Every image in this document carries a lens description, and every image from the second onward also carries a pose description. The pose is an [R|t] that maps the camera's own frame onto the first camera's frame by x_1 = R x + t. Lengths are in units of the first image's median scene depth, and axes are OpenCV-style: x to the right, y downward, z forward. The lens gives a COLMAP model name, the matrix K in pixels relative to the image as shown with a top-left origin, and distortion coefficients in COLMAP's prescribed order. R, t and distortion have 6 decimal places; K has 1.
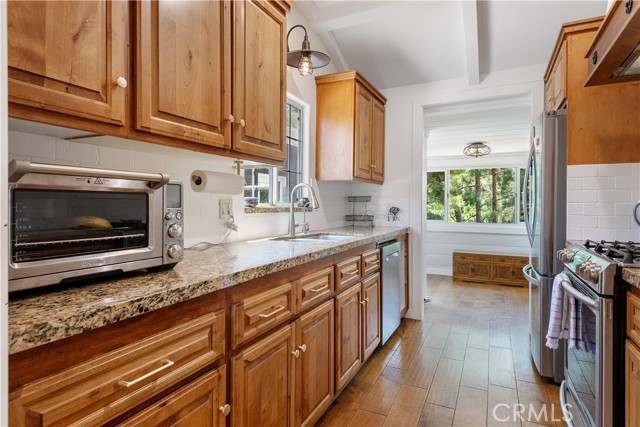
lens RADIAL K [[352.6, 0, 319.8], [0, 352.6, 202.6], [0, 0, 1]] dist [0.005305, -0.000233]
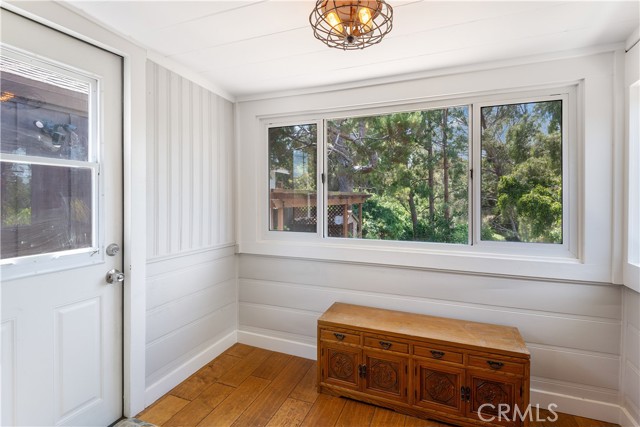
lens RADIAL K [[314.3, 0, 320.9], [0, 314.3, 200.1], [0, 0, 1]] dist [0.021977, -0.019838]
pose [[0.997059, -0.007430, 0.076271, 0.053780], [0.006488, 0.999900, 0.012599, 0.000407], [-0.076357, -0.012067, 0.997008, 0.098860]]
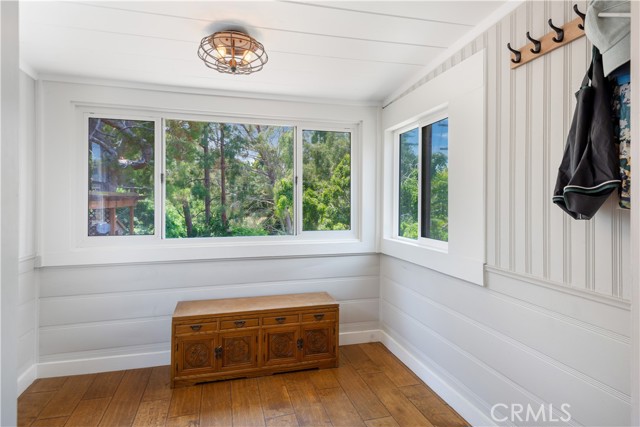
lens RADIAL K [[352.6, 0, 319.8], [0, 352.6, 202.6], [0, 0, 1]] dist [0.005305, -0.000233]
pose [[0.742491, -0.012032, 0.669747, 0.035689], [0.001824, 0.999871, 0.015940, 0.000536], [-0.669853, -0.010614, 0.742418, 0.089619]]
